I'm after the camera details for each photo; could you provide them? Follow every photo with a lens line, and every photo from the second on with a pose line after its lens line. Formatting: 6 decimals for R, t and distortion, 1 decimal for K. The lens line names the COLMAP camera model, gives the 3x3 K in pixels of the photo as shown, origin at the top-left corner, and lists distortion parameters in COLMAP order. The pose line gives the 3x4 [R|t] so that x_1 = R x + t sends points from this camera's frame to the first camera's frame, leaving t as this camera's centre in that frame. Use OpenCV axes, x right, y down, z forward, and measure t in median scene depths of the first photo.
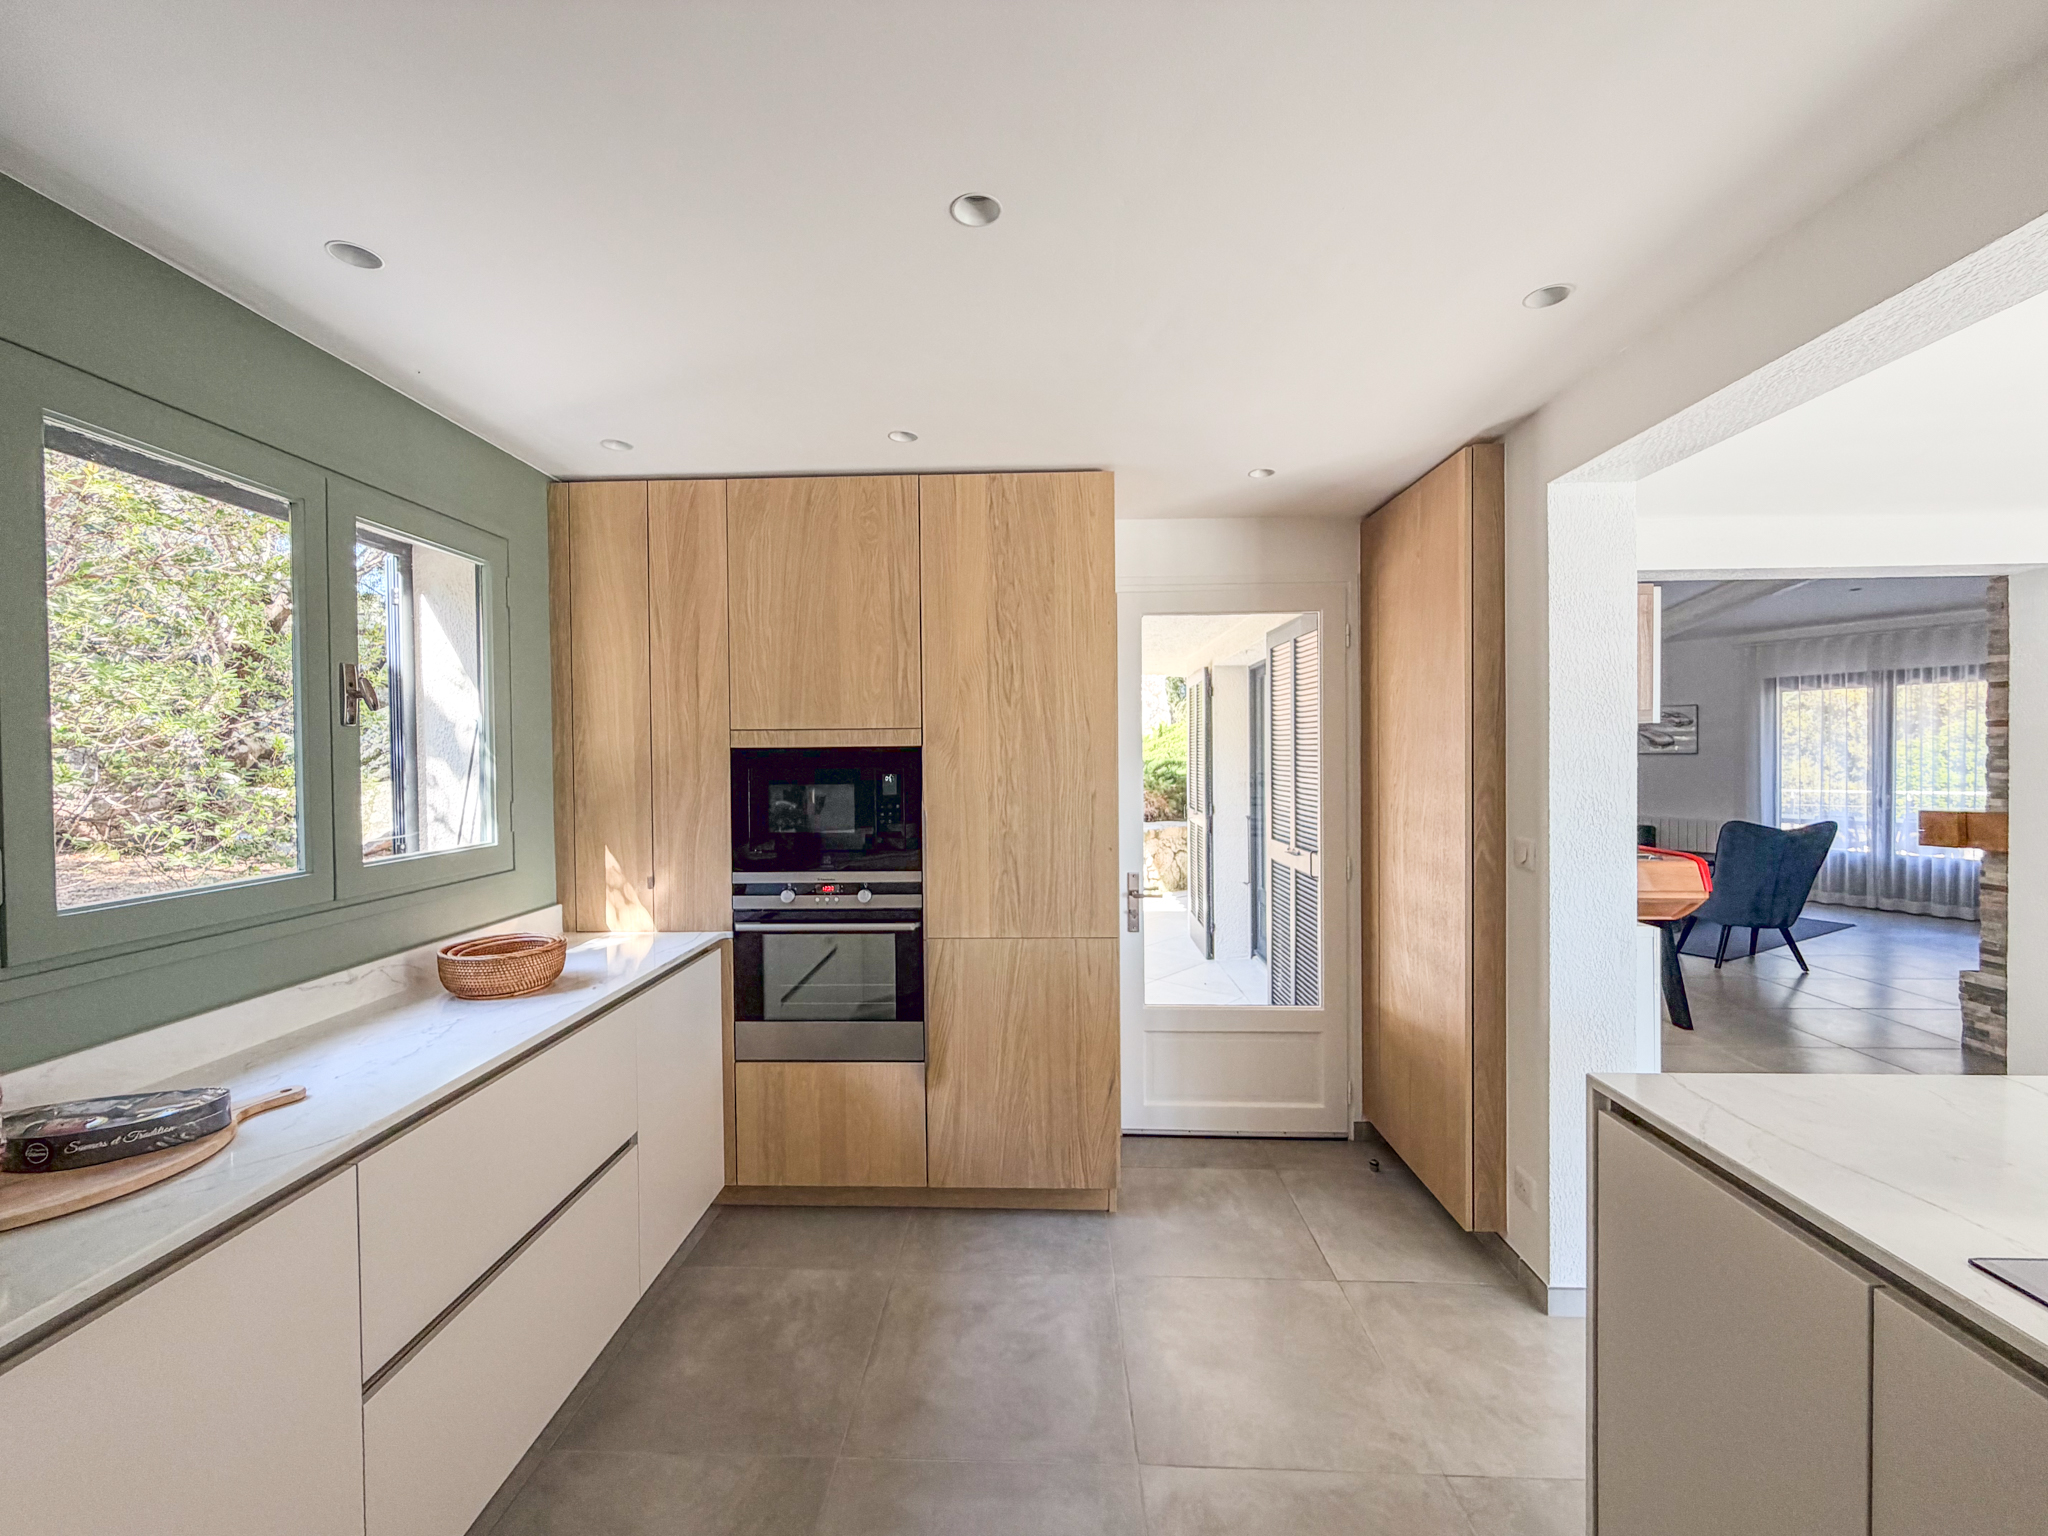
lens RADIAL K [[814.3, 0, 1014.6], [0, 814.3, 766.6], [0, 0, 1]] dist [-0.001176, 0.000101]
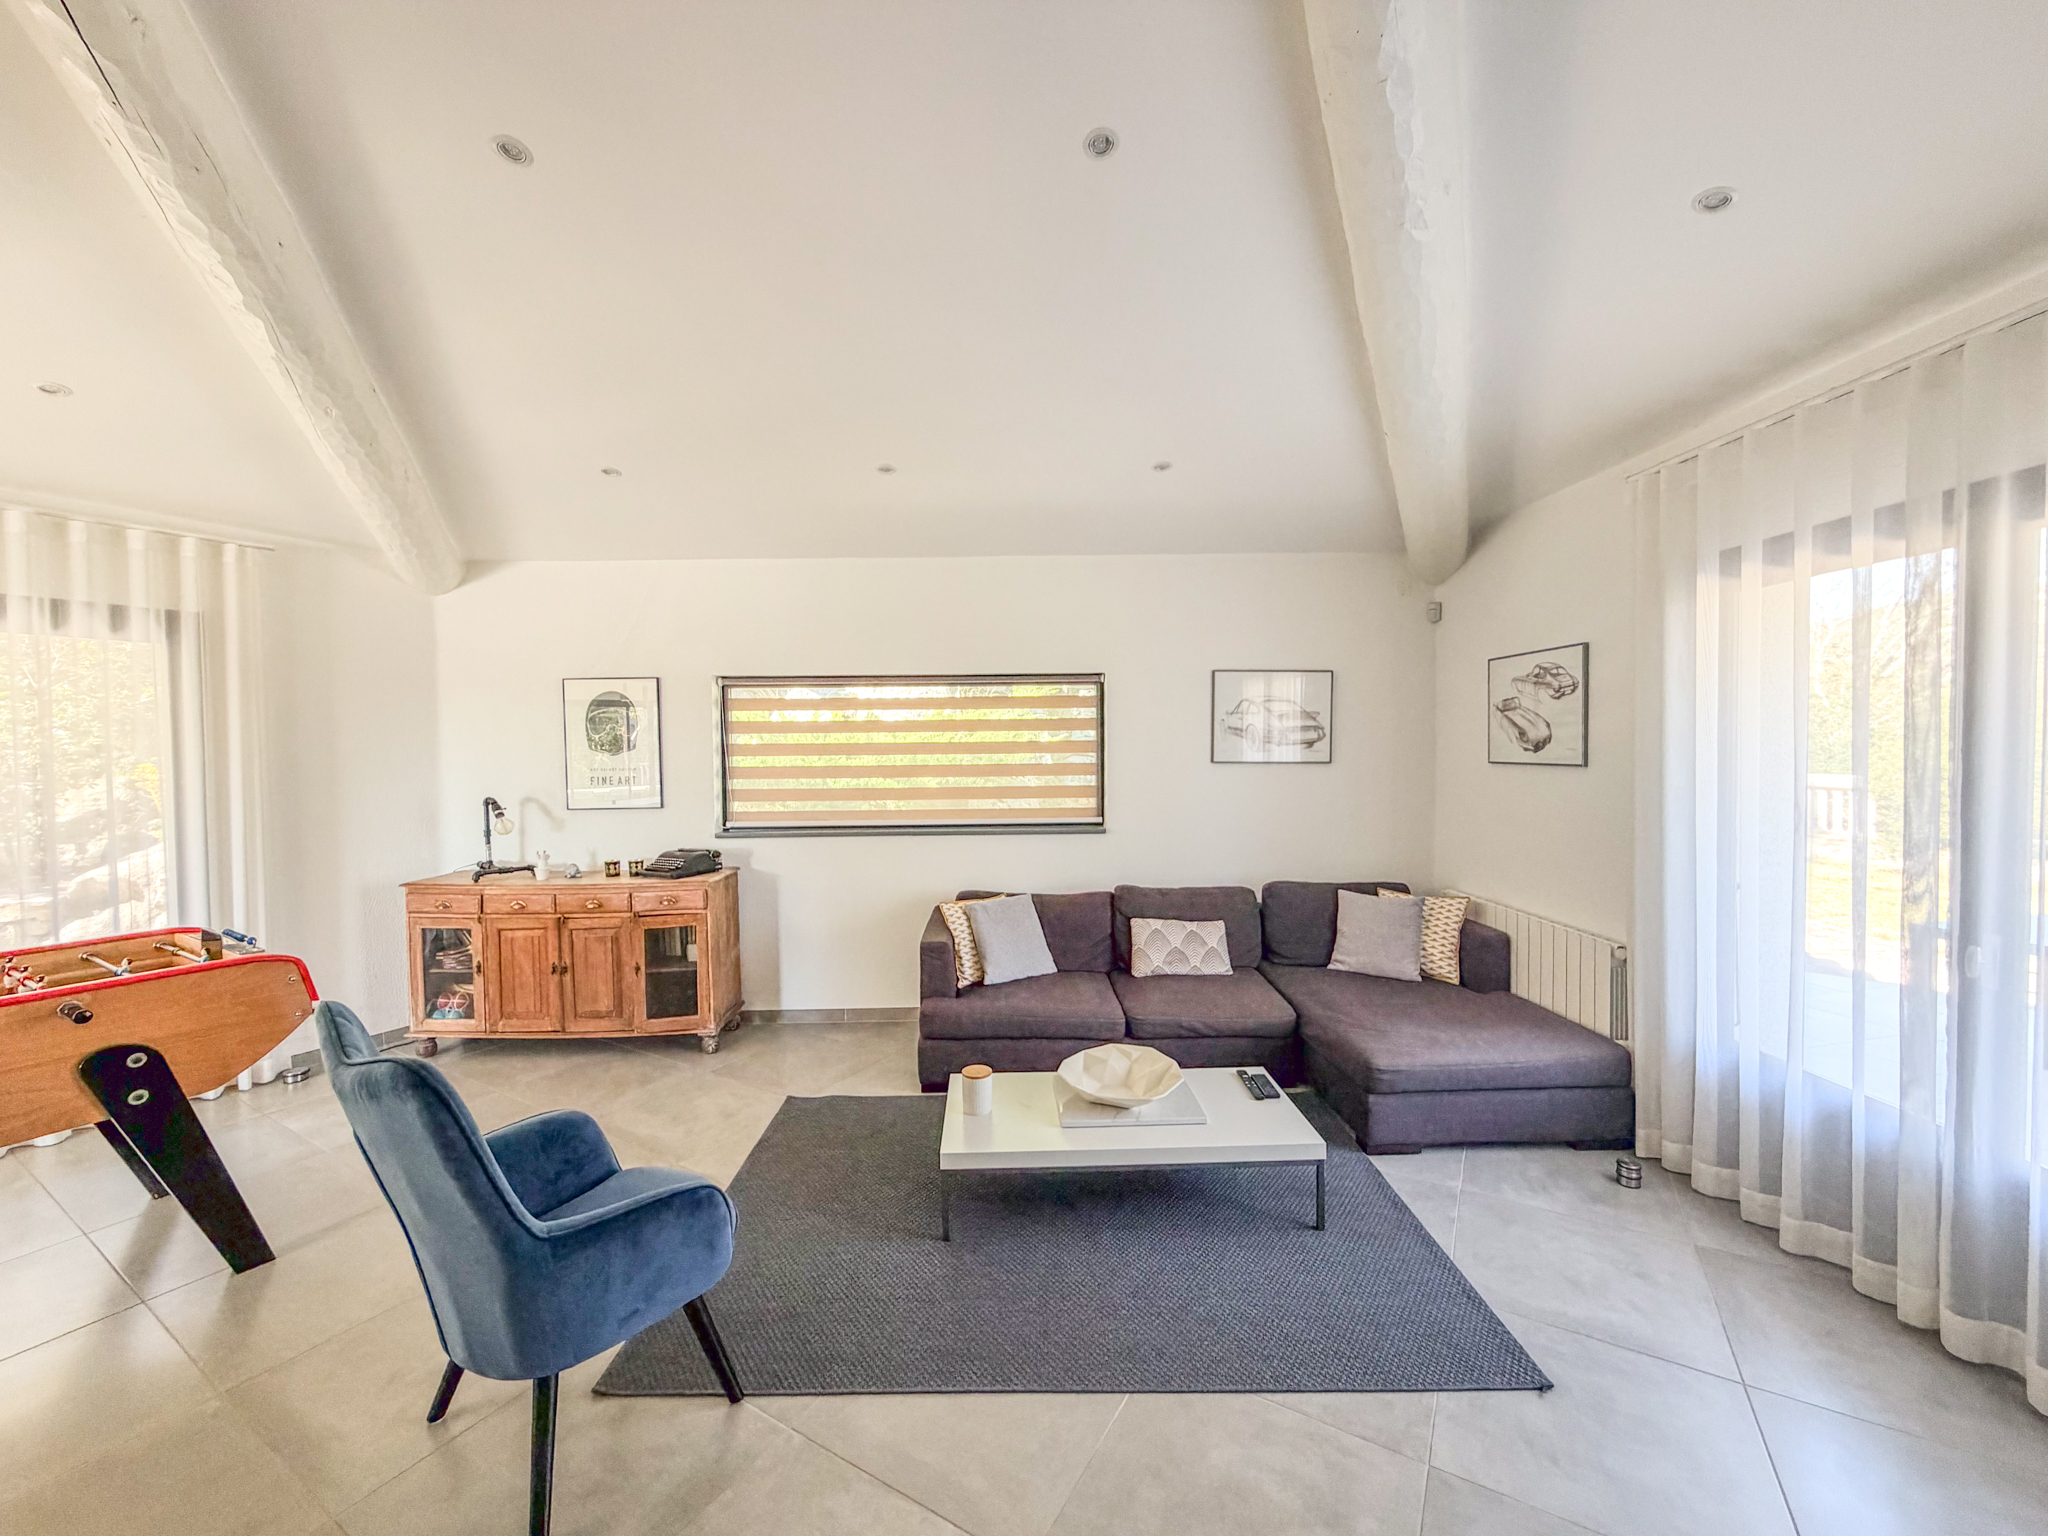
lens RADIAL K [[830.2, 0, 1018.6], [0, 830.2, 753.3], [0, 0, 1]] dist [-0.000727, -0.000136]
pose [[0.870892, 0.004615, -0.491454, 0.955531], [-0.005803, 0.999983, -0.000892, -0.024653], [0.491441, 0.003629, 0.870903, 0.614471]]
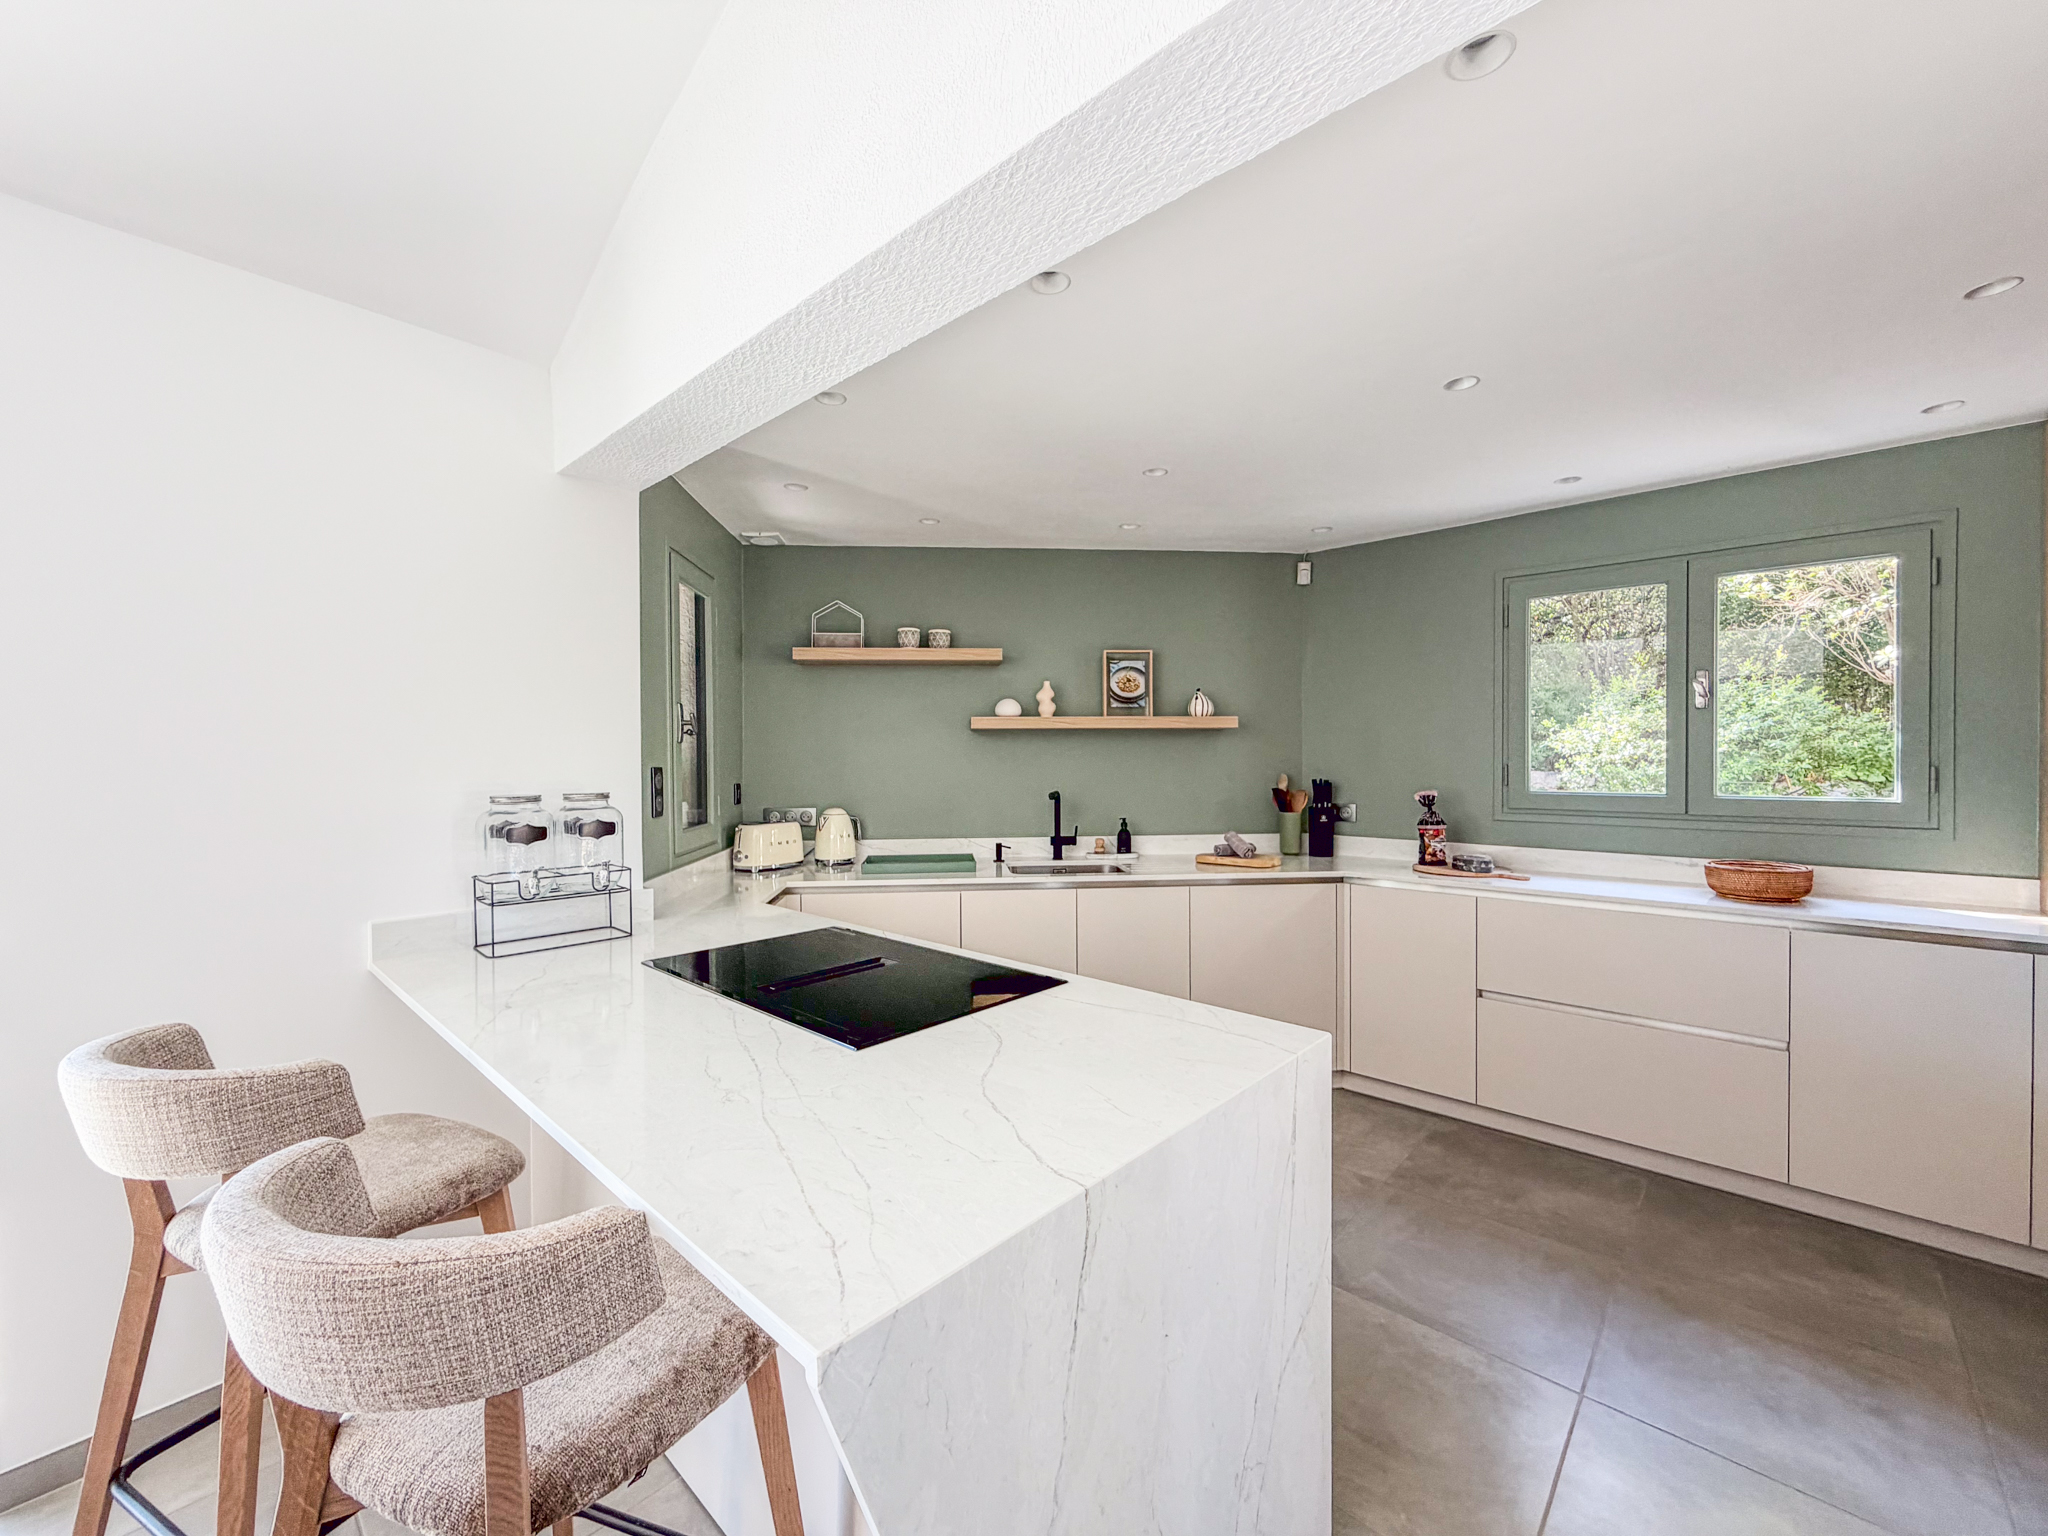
lens RADIAL K [[814.3, 0, 1014.6], [0, 814.3, 766.6], [0, 0, 1]] dist [-0.001176, 0.000101]
pose [[-0.651682, 0.022825, -0.758148, 0.331660], [-0.000681, 0.999529, 0.030677, 0.004329], [0.758492, 0.020508, -0.651360, 0.263176]]
